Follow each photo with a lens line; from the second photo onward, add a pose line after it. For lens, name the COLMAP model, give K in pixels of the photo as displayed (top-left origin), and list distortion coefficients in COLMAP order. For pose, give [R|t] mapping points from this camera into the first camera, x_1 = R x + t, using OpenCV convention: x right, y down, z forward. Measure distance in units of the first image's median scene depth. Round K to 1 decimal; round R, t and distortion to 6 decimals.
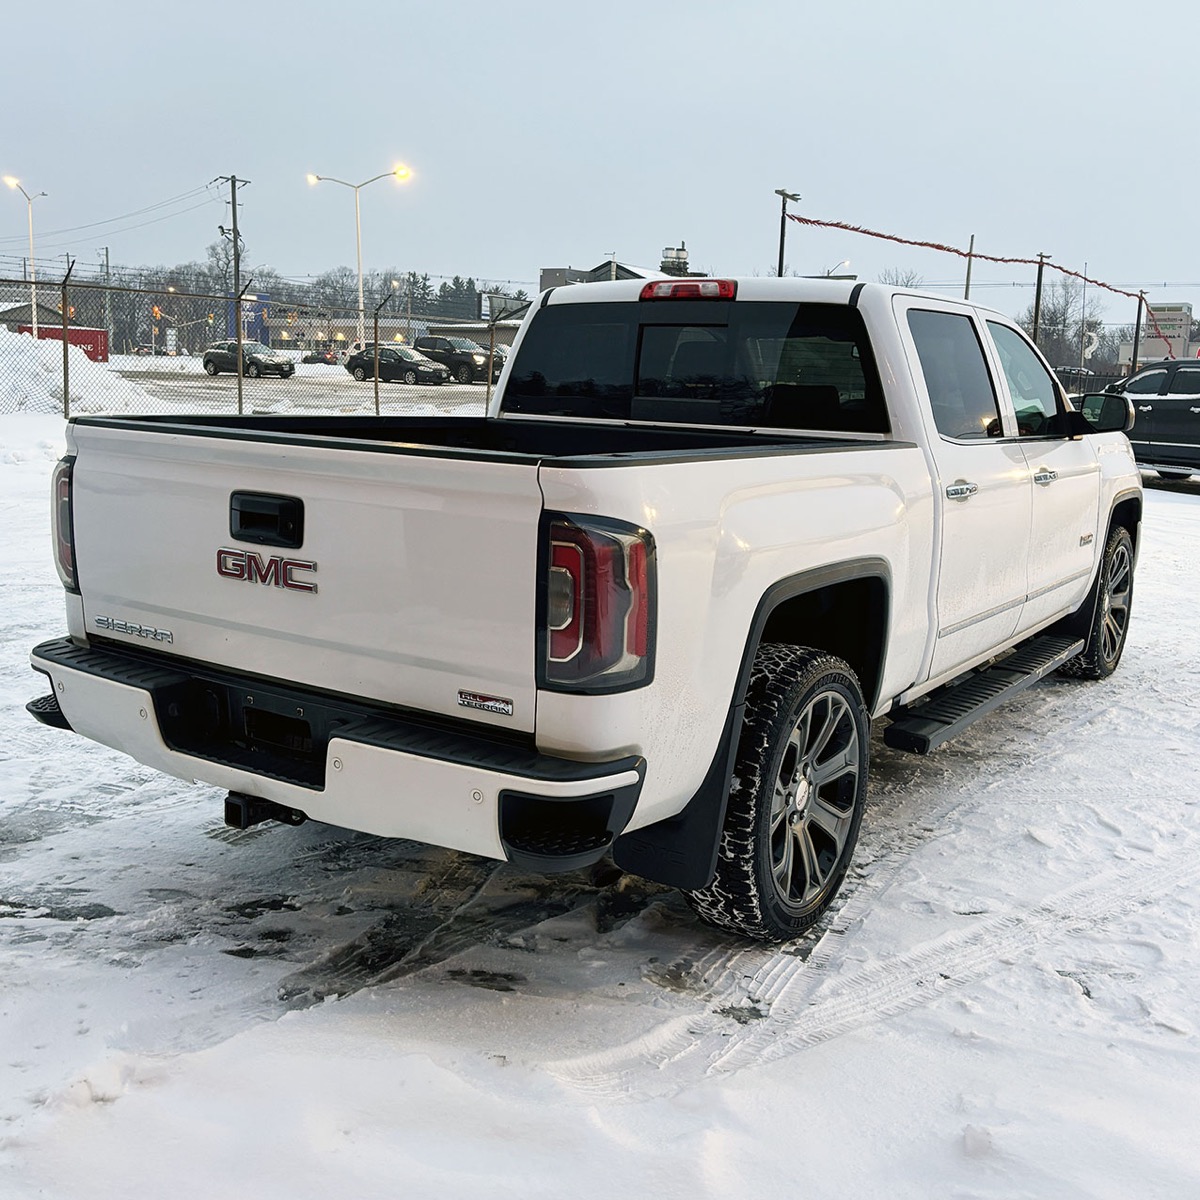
lens RADIAL K [[1250.7, 0, 584.4], [0, 1250.7, 562.0], [0, 0, 1]] dist [0.022948, 0.000000]
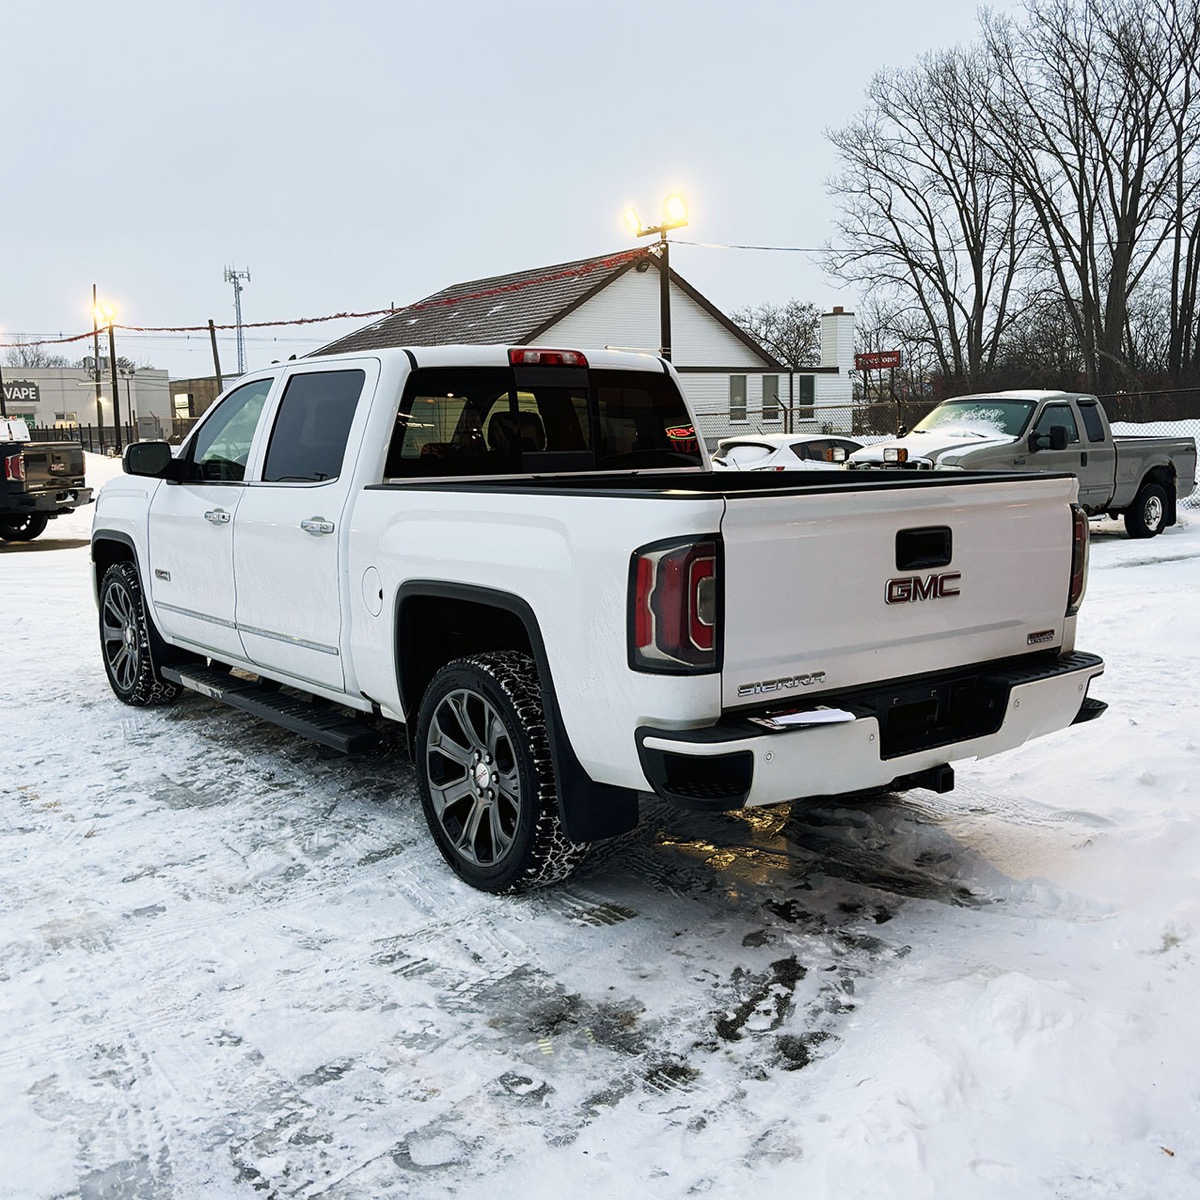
lens RADIAL K [[1309.1, 0, 594.6], [0, 1309.1, 589.1], [0, 0, 1]] dist [0.017132, 0.000000]
pose [[0.321229, -0.147210, 0.935490, -1.451354], [0.163020, 0.981693, 0.098502, -0.161510], [-0.932865, 0.120862, 0.339346, 0.774082]]
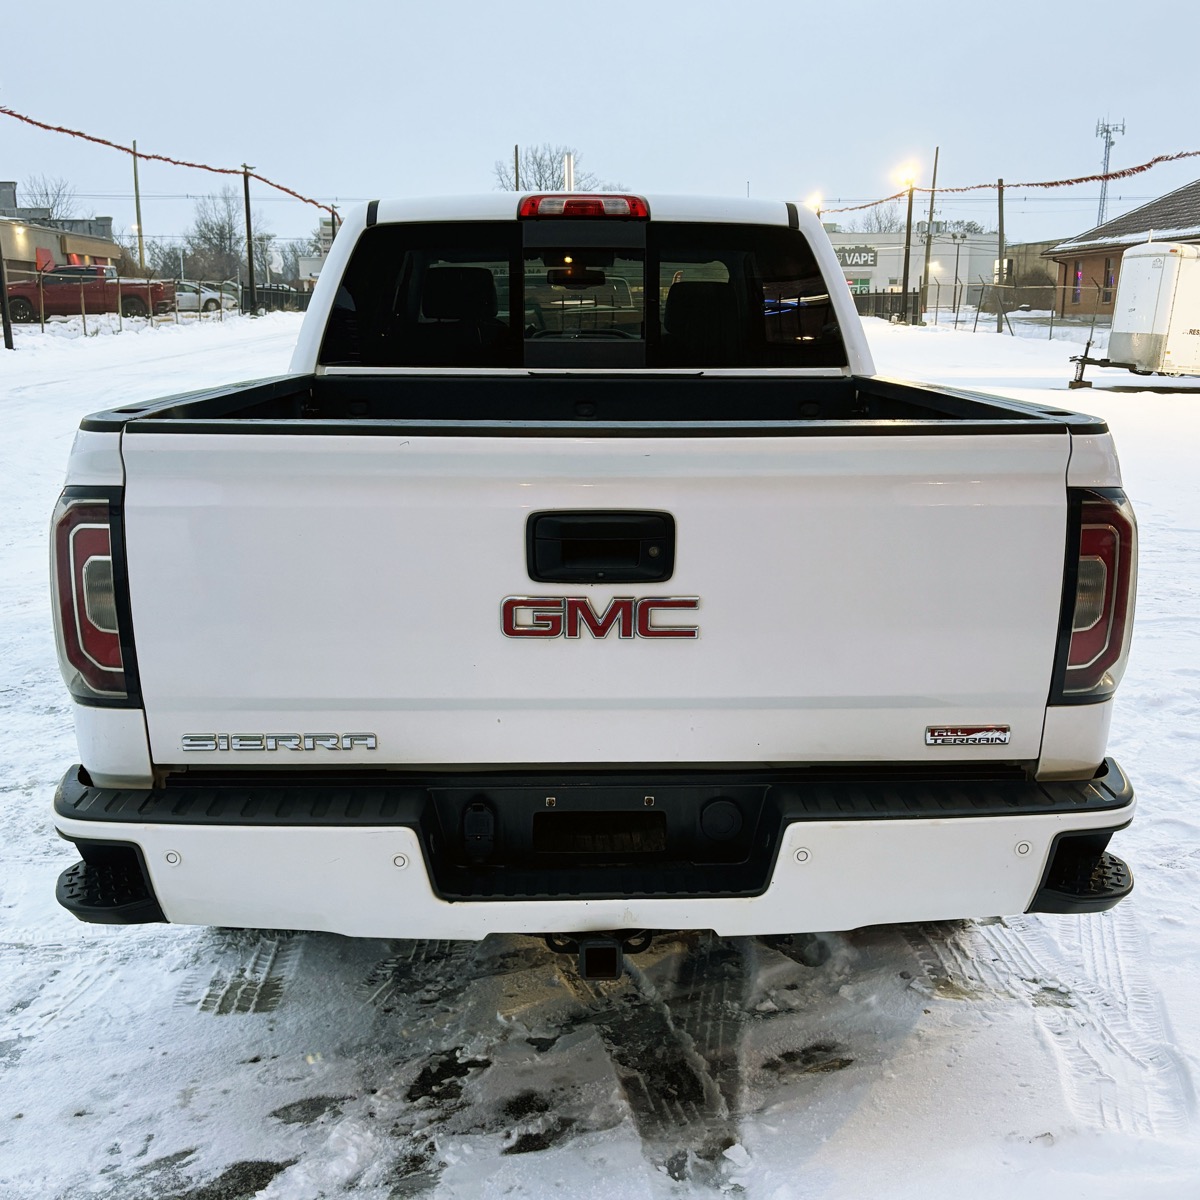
lens RADIAL K [[1309.1, 0, 602.3], [0, 1309.1, 604.3], [0, 0, 1]] dist [0.017132, 0.000000]
pose [[0.810300, -0.156554, 0.564717, -0.601158], [0.105347, 0.986871, 0.122426, -0.082252], [-0.576469, -0.039710, 0.816153, 0.360309]]
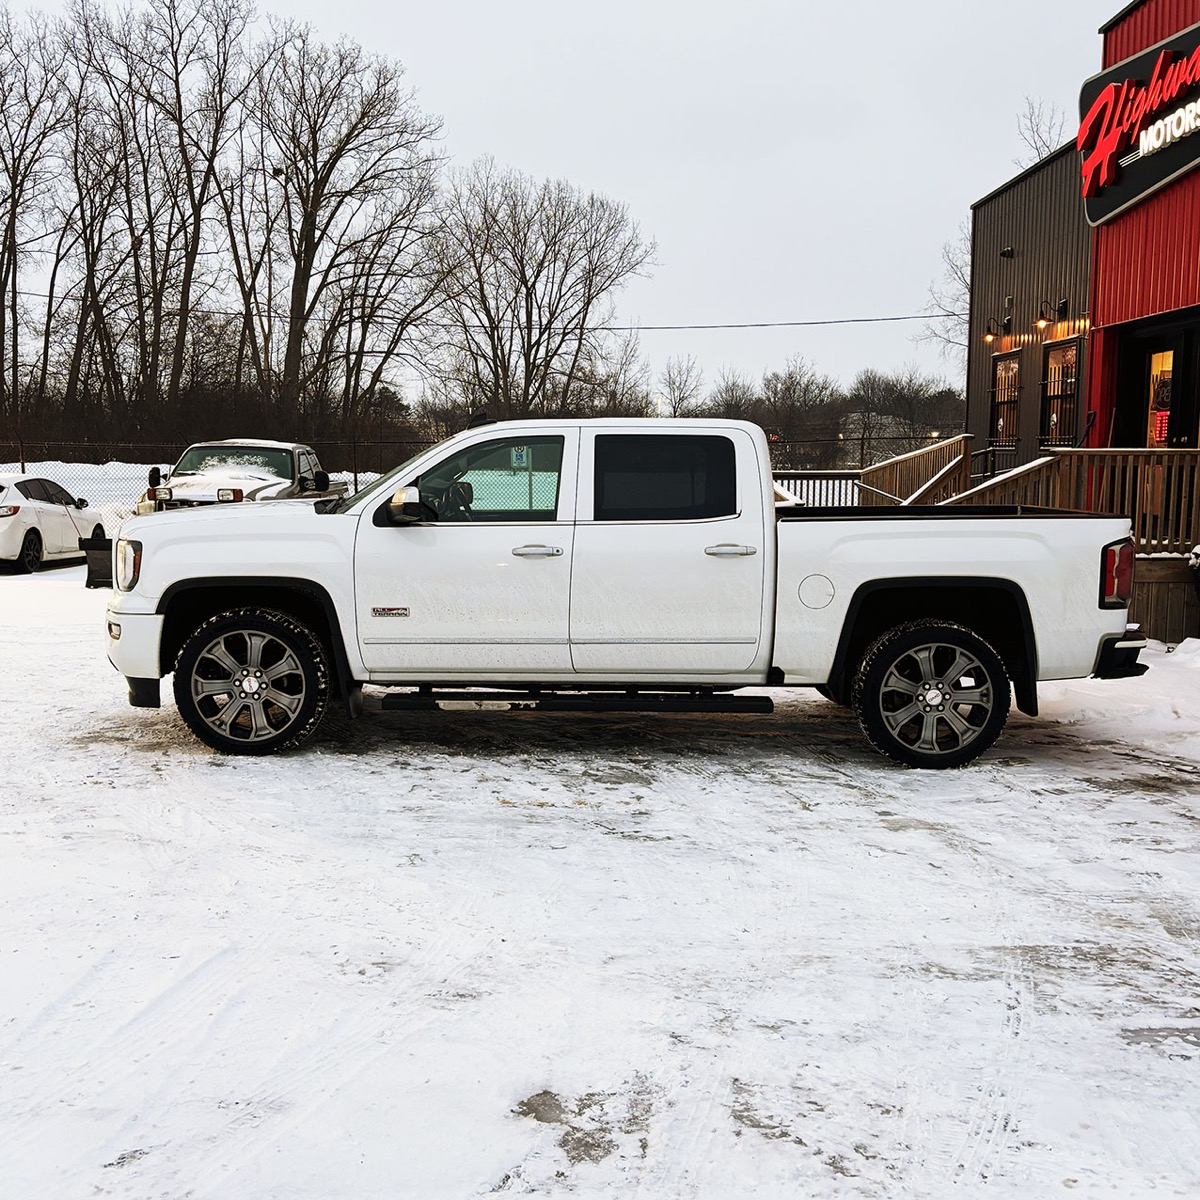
lens RADIAL K [[1250.7, 0, 598.4], [0, 1250.7, 605.5], [0, 0, 1]] dist [0.022948, 0.000000]
pose [[-0.539636, -0.124765, 0.832602, -1.651194], [0.105881, 0.971048, 0.214136, -0.501300], [-0.835214, 0.203712, -0.510803, 2.823268]]
